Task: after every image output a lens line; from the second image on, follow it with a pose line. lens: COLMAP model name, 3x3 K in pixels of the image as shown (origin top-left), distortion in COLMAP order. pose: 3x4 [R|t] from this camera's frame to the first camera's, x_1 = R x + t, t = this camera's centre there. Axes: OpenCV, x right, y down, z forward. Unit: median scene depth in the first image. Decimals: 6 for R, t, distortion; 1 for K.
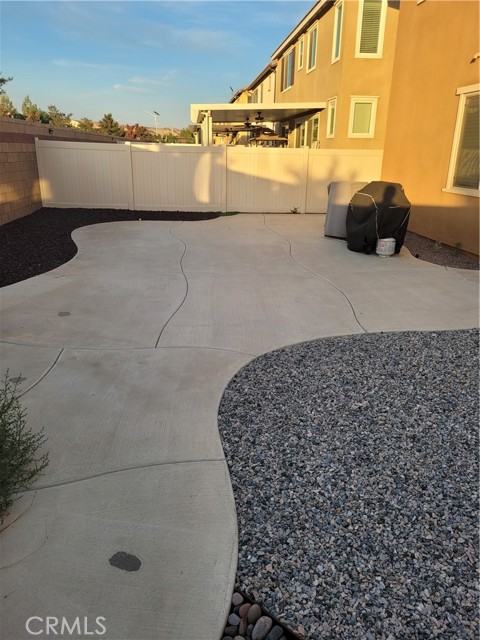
lens RADIAL K [[480.6, 0, 240.7], [0, 480.6, 321.7], [0, 0, 1]] dist [0.058445, -0.036590]
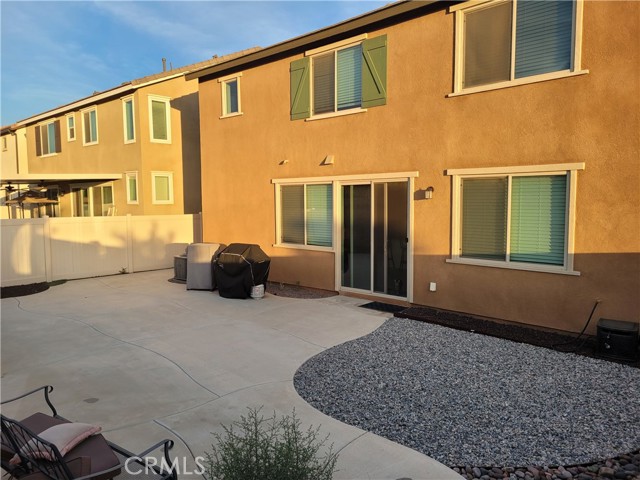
lens RADIAL K [[480.6, 0, 321.2], [0, 480.6, 237.1], [0, 0, 1]] dist [0.058445, -0.036590]
pose [[0.748014, -0.070956, 0.659879, -0.270278], [0.237420, 0.957081, -0.166216, -0.024557], [-0.619764, 0.281000, 0.732756, -0.064792]]
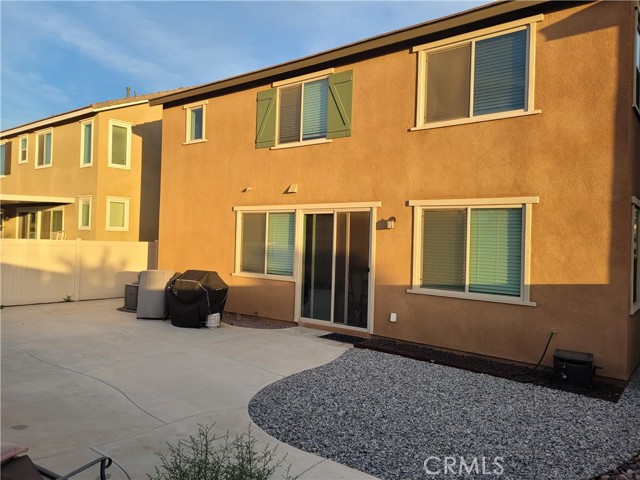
lens RADIAL K [[480.6, 0, 322.5], [0, 480.6, 233.9], [0, 0, 1]] dist [0.058445, -0.036590]
pose [[0.688752, 0.016771, 0.724803, -0.266684], [0.223361, 0.946195, -0.234145, -0.006914], [-0.689732, 0.323161, 0.647948, -0.049170]]
